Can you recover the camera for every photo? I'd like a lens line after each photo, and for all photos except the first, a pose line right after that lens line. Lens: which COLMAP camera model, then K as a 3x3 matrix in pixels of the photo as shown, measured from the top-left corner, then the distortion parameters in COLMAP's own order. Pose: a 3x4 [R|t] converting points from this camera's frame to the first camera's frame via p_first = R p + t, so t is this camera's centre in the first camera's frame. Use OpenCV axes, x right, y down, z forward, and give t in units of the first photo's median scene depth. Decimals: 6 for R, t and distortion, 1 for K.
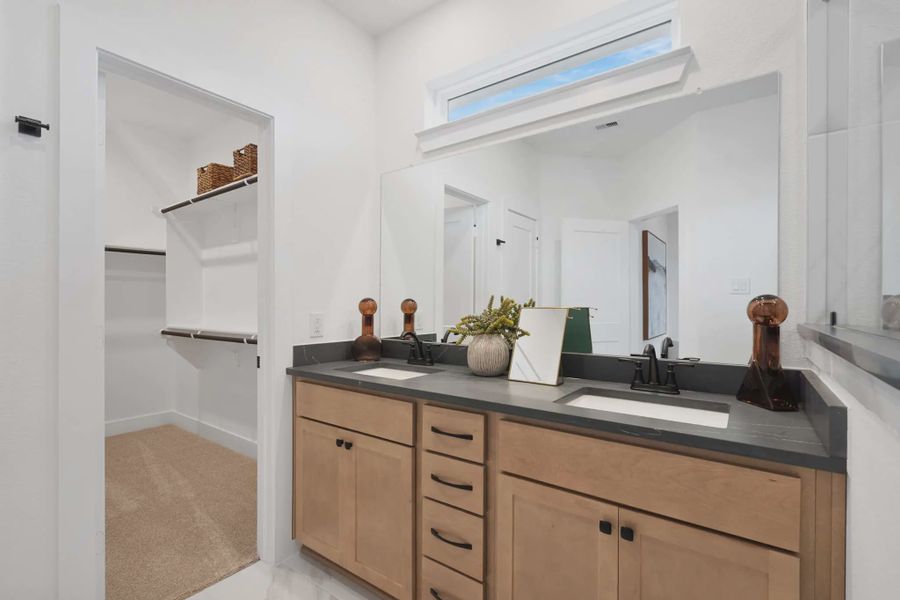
lens RADIAL K [[412.7, 0, 460.2], [0, 412.7, 304.1], [0, 0, 1]] dist [0.001497, -0.000273]
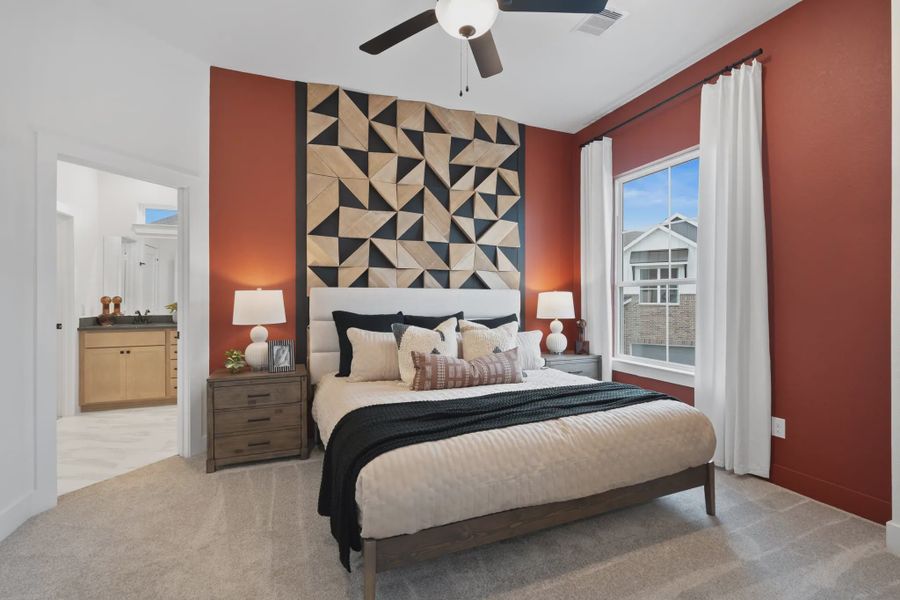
lens RADIAL K [[412.7, 0, 460.2], [0, 412.7, 304.1], [0, 0, 1]] dist [0.001497, -0.000273]
pose [[0.532522, -0.014312, 0.846295, -1.068797], [0.002029, 0.999876, 0.015632, -0.004646], [-0.846414, -0.006607, 0.532485, -1.728400]]
